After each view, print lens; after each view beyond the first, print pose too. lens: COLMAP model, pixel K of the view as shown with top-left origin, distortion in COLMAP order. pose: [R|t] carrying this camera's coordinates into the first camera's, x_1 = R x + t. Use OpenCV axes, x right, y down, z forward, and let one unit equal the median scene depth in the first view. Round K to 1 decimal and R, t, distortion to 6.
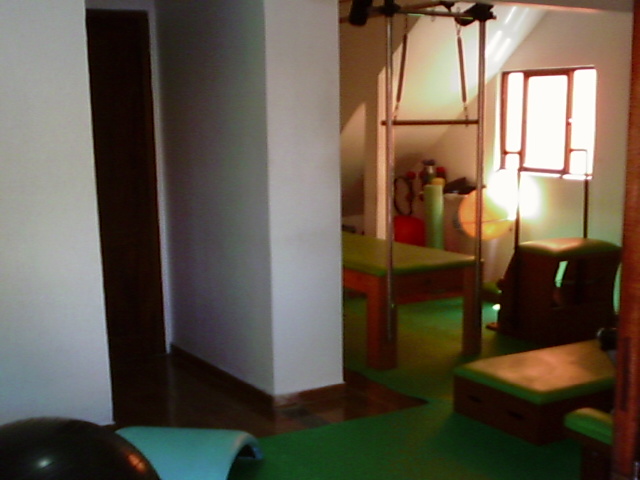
lens RADIAL K [[950.5, 0, 341.7], [0, 950.5, 257.3], [0, 0, 1]] dist [0.053017, 0.000000]
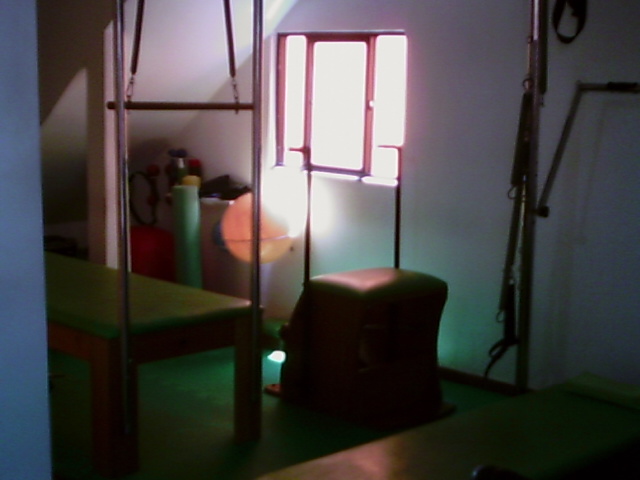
lens RADIAL K [[950.5, 0, 324.3], [0, 950.5, 241.7], [0, 0, 1]] dist [0.053017, 0.000000]
pose [[0.967700, -0.018372, 0.251435, 0.017175], [0.010322, 0.999392, 0.033298, -0.061989], [-0.251894, -0.029627, 0.967301, 0.295065]]
